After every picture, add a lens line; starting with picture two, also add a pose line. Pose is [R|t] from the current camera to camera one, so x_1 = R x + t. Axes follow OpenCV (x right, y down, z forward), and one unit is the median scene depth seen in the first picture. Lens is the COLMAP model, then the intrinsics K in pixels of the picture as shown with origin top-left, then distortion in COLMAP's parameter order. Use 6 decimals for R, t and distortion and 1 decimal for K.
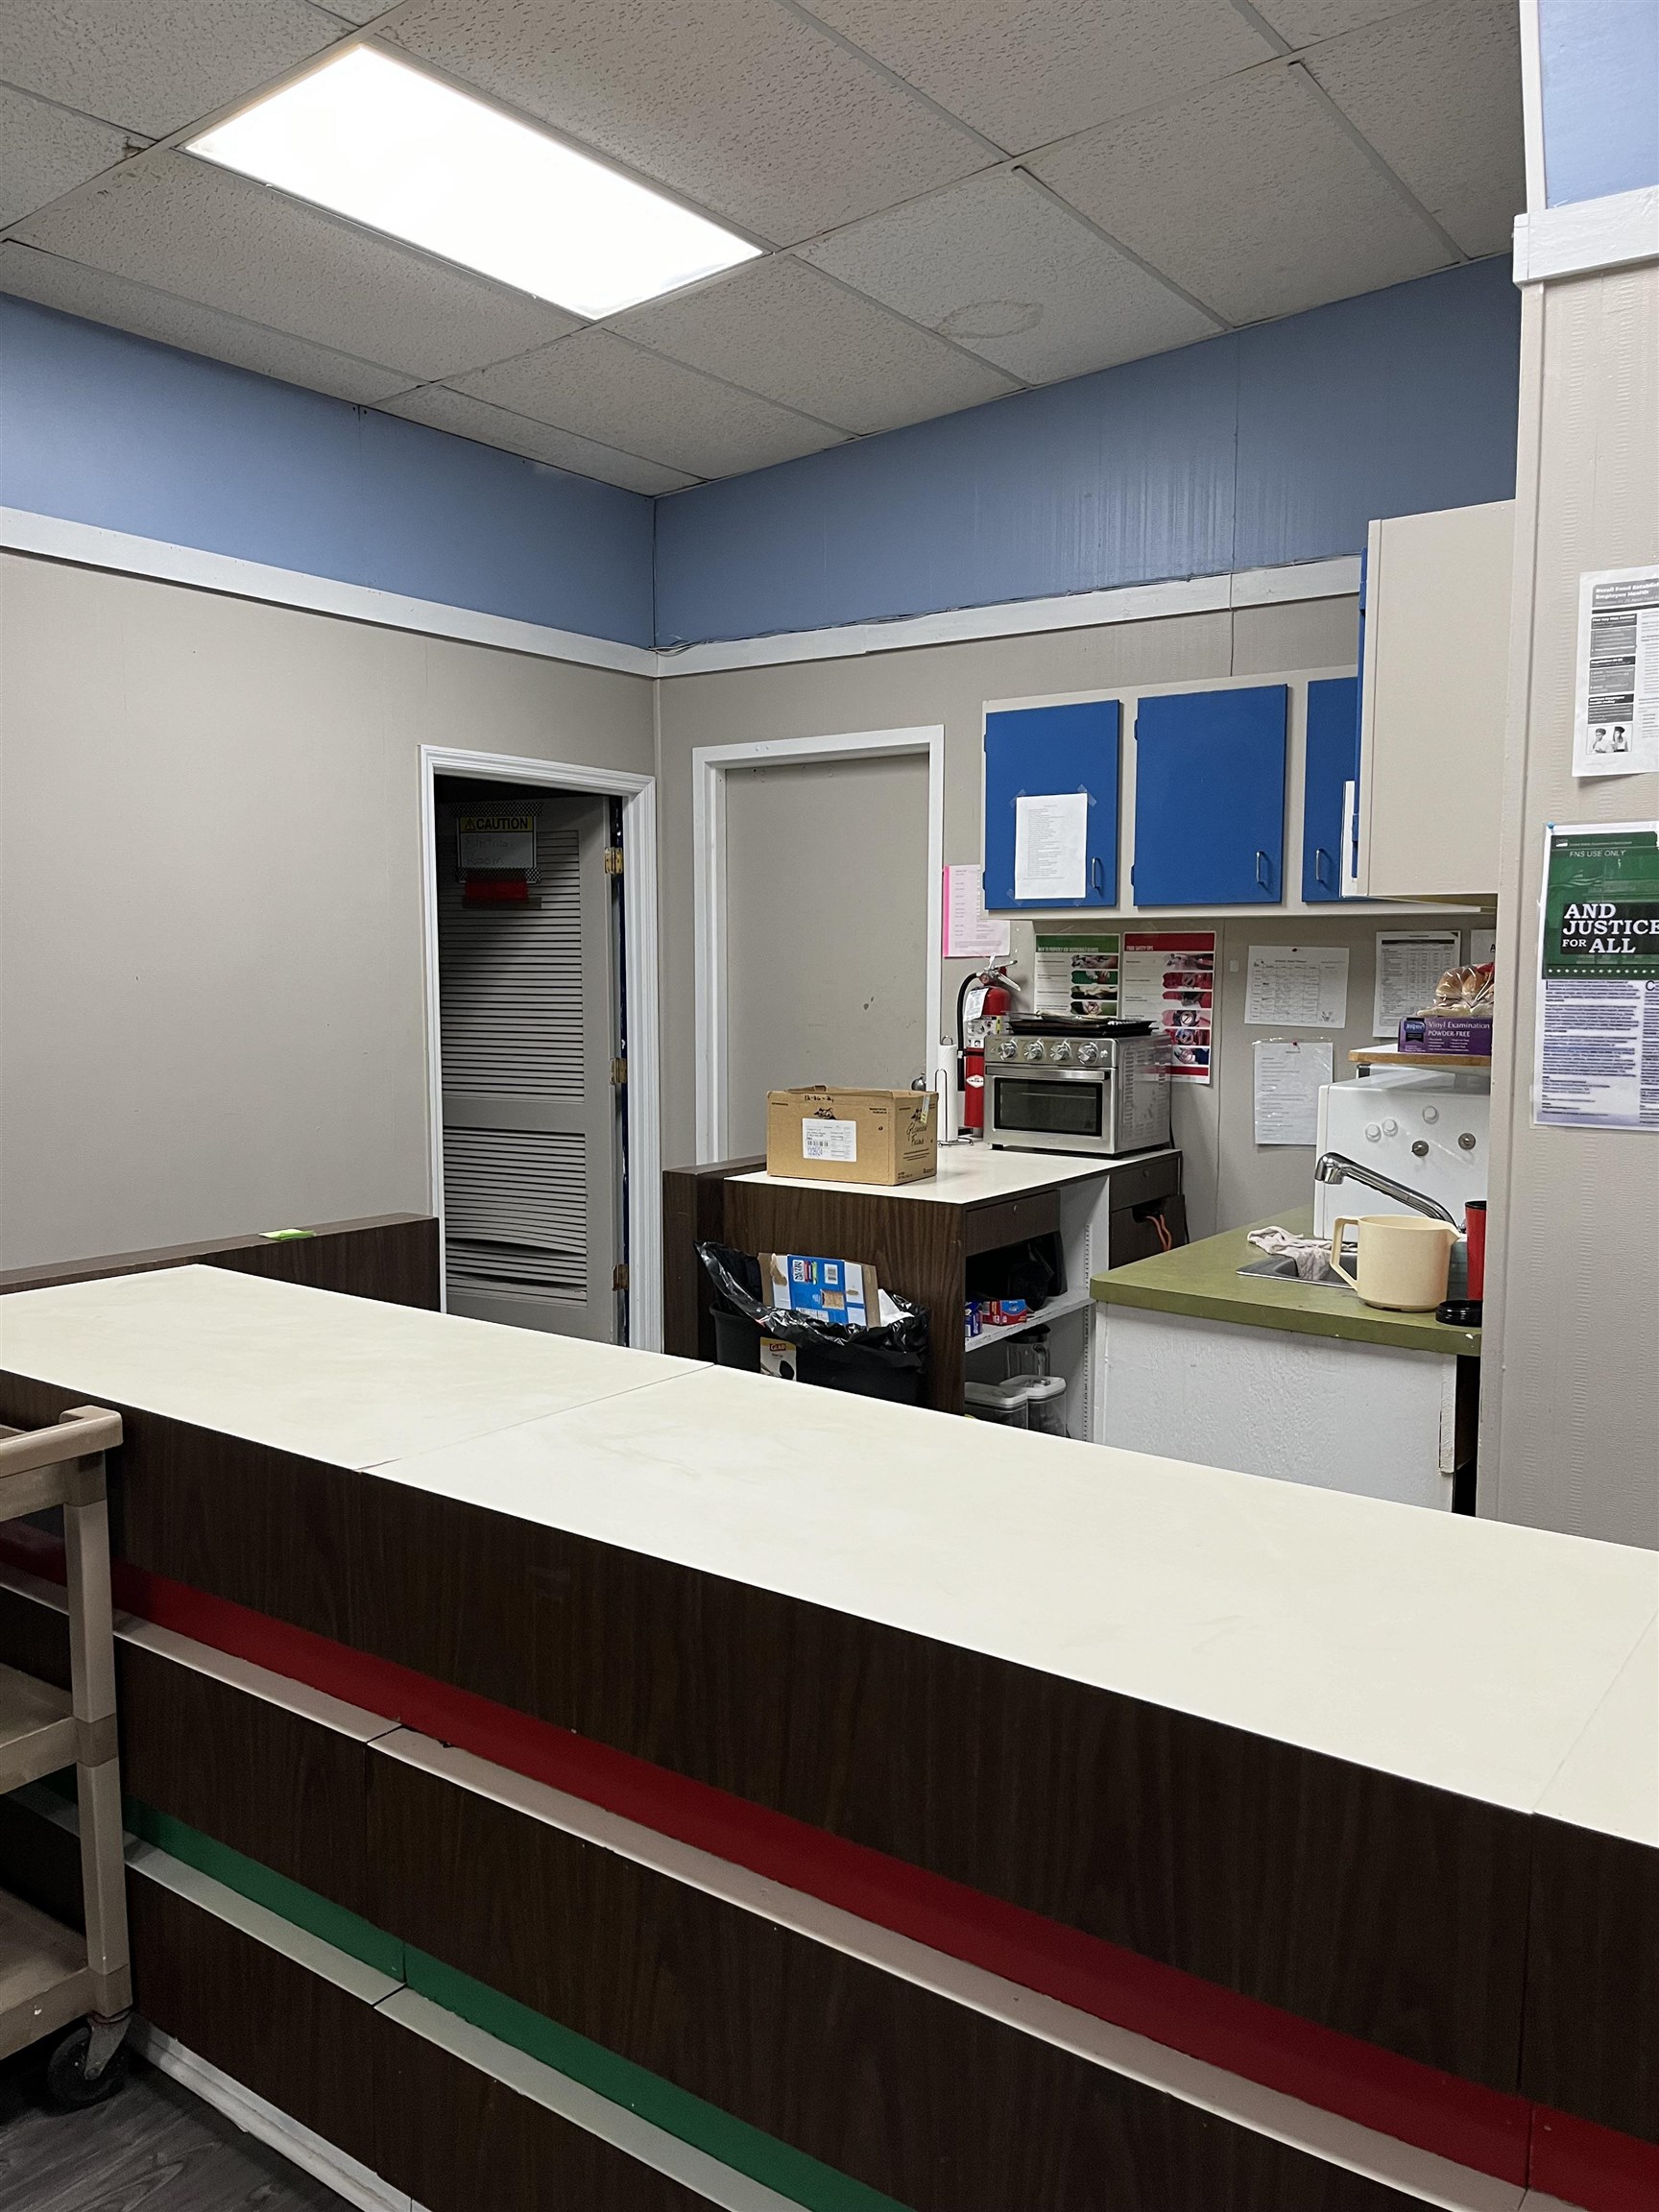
lens RADIAL K [[1683.7, 0, 821.7], [0, 1683.7, 1102.5], [0, 0, 1]] dist [0.068559, -0.101356]
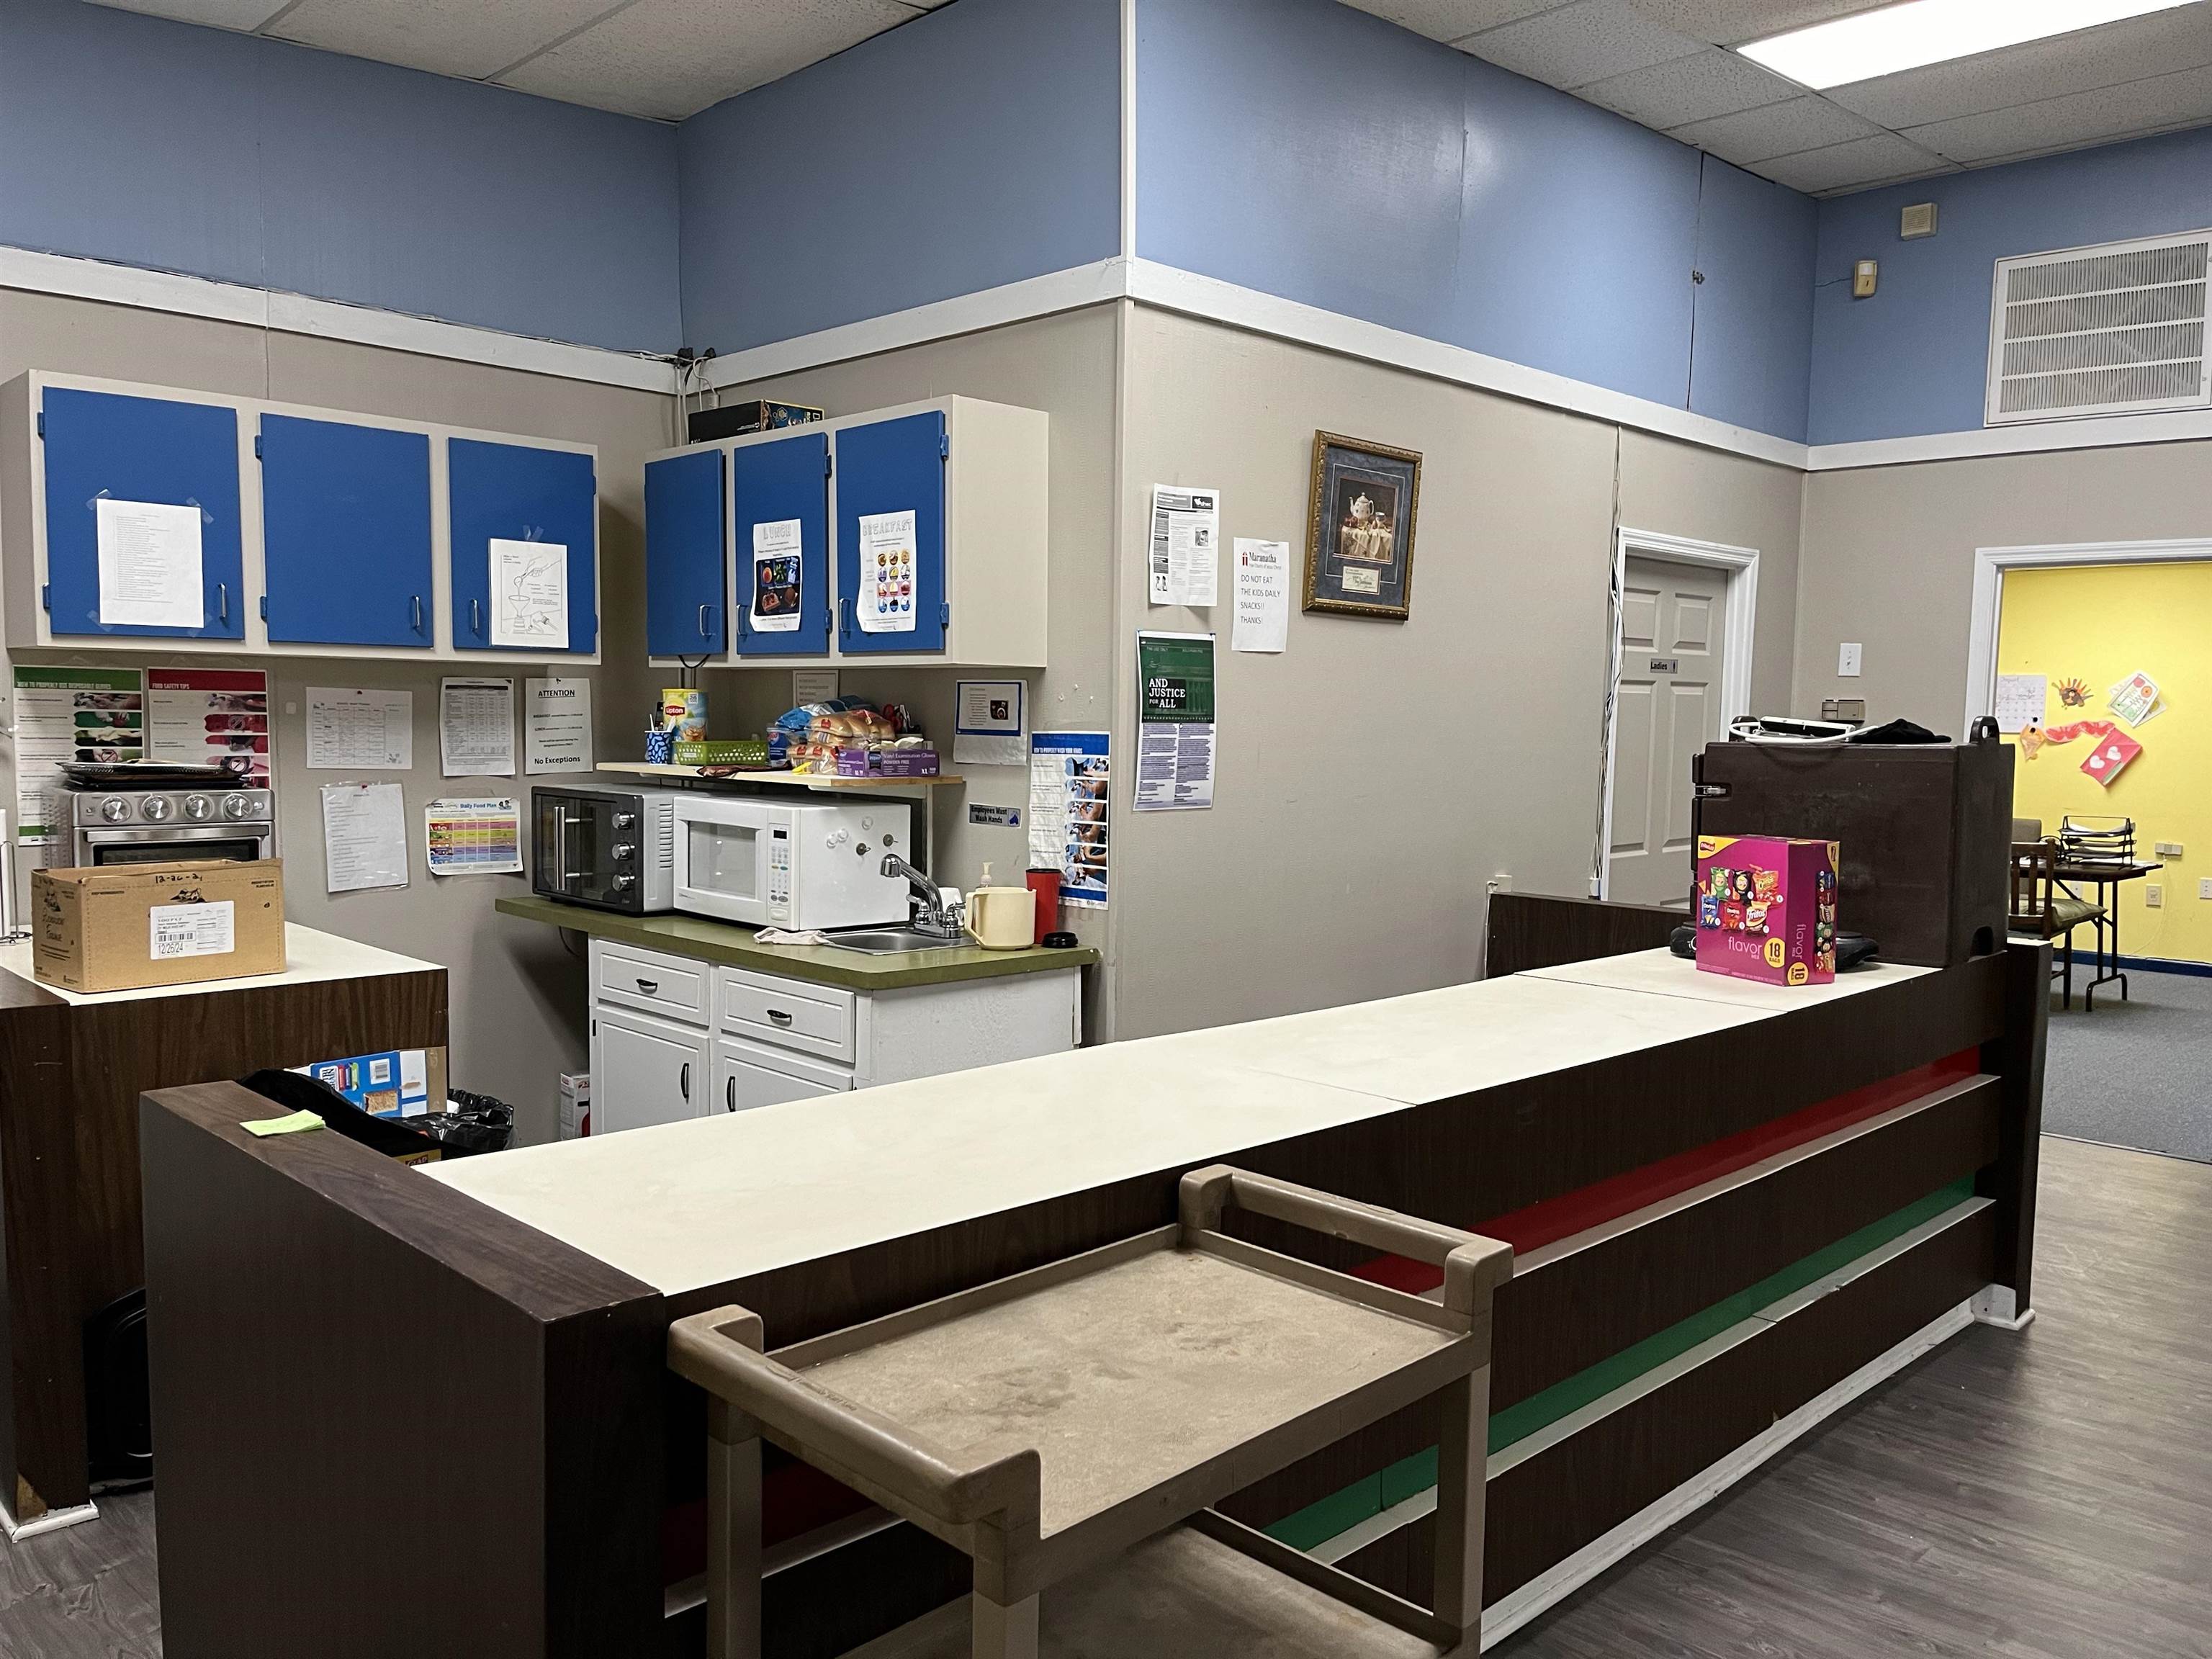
lens RADIAL K [[1683.7, 0, 1094.1], [0, 1683.7, 842.0], [0, 0, 1]] dist [0.068559, -0.101356]
pose [[0.158814, -0.075065, 0.984451, -0.650081], [0.073267, 0.995252, 0.064069, -0.035158], [-0.984586, 0.061952, 0.163560, 0.420761]]
